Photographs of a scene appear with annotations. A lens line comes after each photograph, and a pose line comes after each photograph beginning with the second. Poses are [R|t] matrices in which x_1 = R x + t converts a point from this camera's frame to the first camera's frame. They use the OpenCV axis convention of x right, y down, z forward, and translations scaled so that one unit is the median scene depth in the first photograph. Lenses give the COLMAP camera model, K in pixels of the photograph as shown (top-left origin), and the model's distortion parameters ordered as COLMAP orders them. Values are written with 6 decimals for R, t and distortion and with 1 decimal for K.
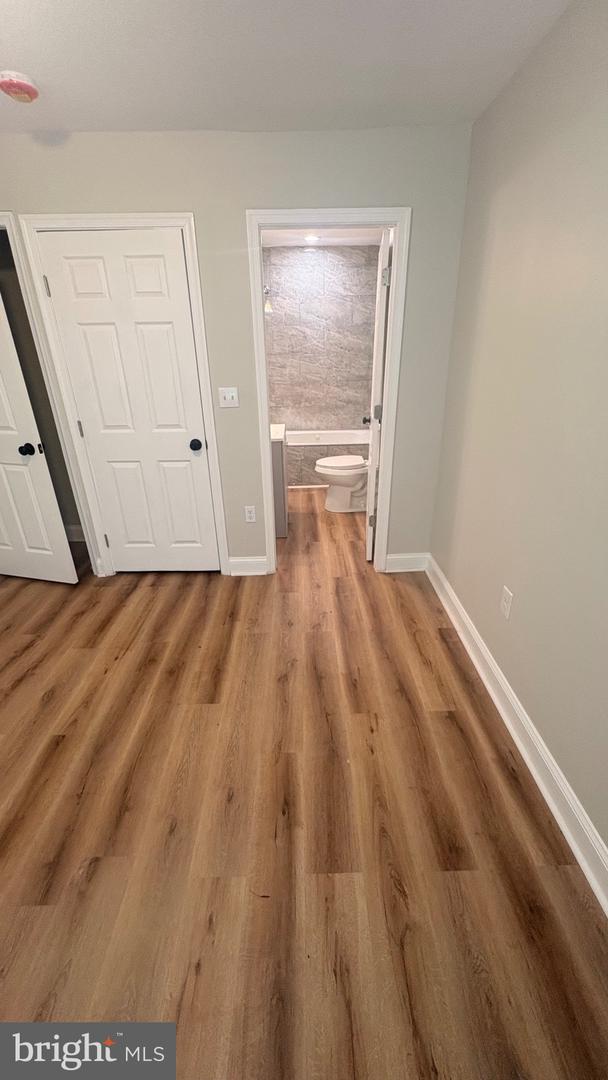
lens RADIAL K [[447.1, 0, 306.4], [0, 447.1, 547.0], [0, 0, 1]] dist [0.000777, 0.000067]
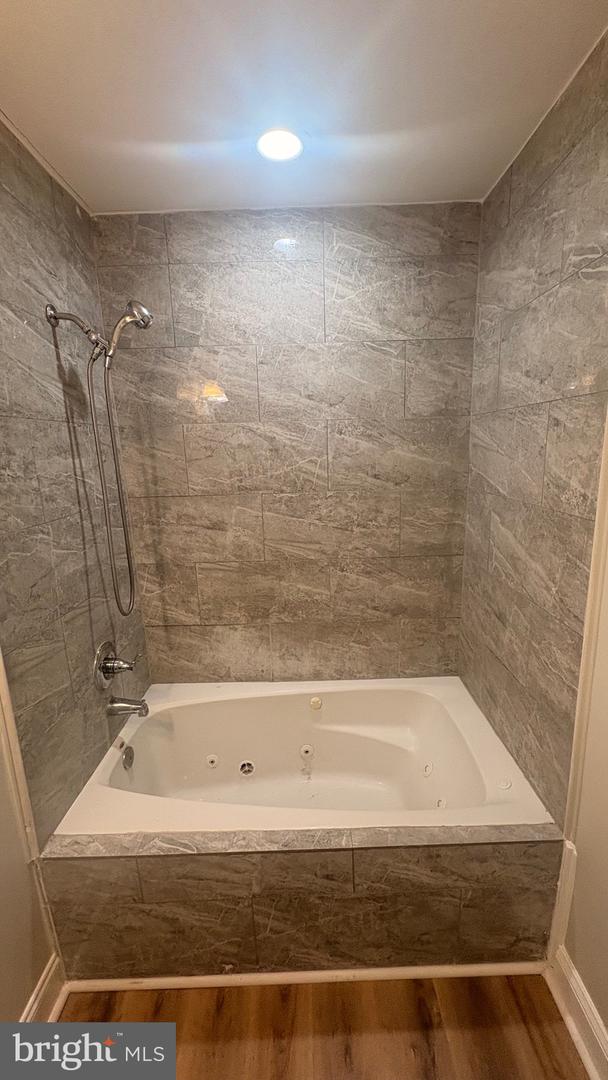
lens RADIAL K [[431.5, 0, 305.9], [0, 431.5, 540.0], [0, 0, 1]] dist [0.002369, 0.000153]
pose [[0.999834, -0.015697, -0.009282, 0.024087], [0.013405, 0.977709, -0.209535, -0.326048], [0.012364, 0.209376, 0.977757, 0.675704]]
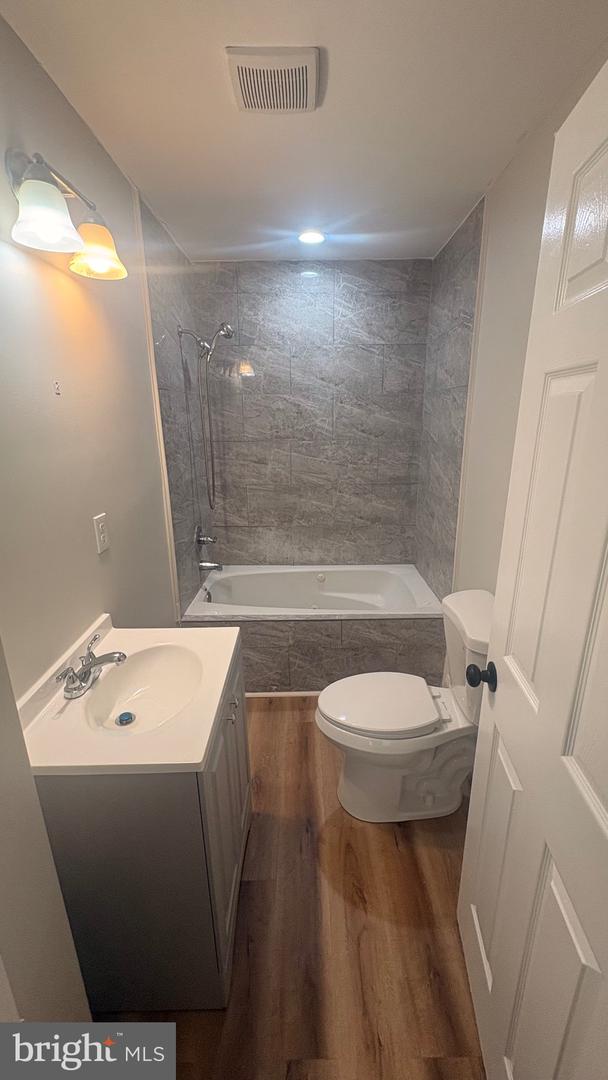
lens RADIAL K [[431.5, 0, 305.9], [0, 431.5, 540.0], [0, 0, 1]] dist [0.002369, 0.000153]
pose [[0.999943, 0.007211, -0.007847, 0.010210], [-0.008262, 0.989613, -0.143521, -0.230409], [0.006731, 0.143577, 0.989616, 0.478668]]
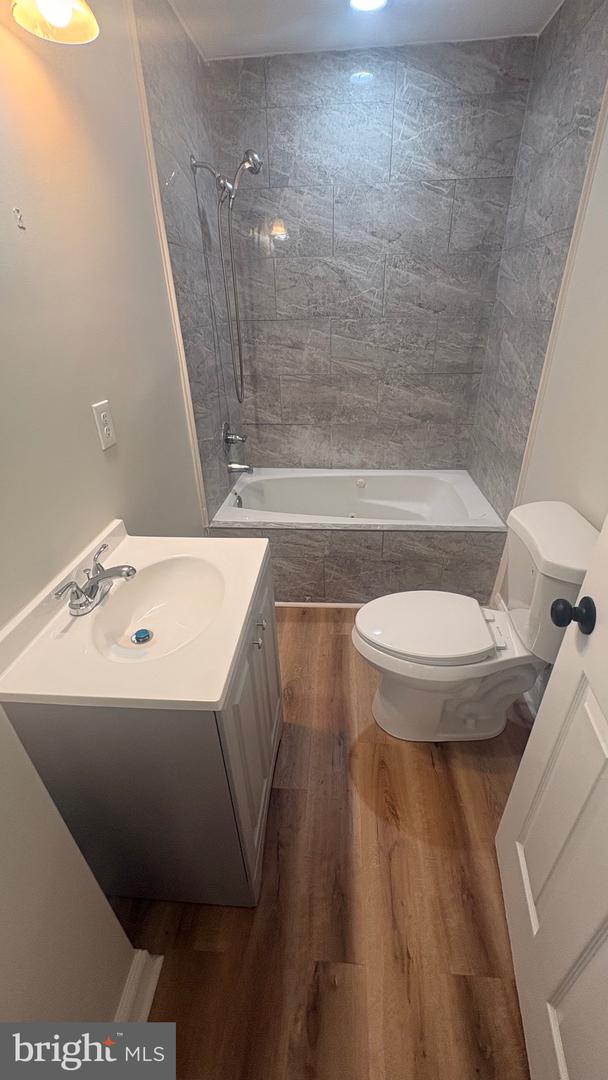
lens RADIAL K [[431.5, 0, 305.9], [0, 431.5, 540.0], [0, 0, 1]] dist [0.002369, 0.000153]
pose [[0.995564, 0.037978, -0.086084, 0.007227], [-0.031351, 0.996533, 0.077064, -0.233118], [0.088713, -0.074023, 0.993303, 0.526435]]
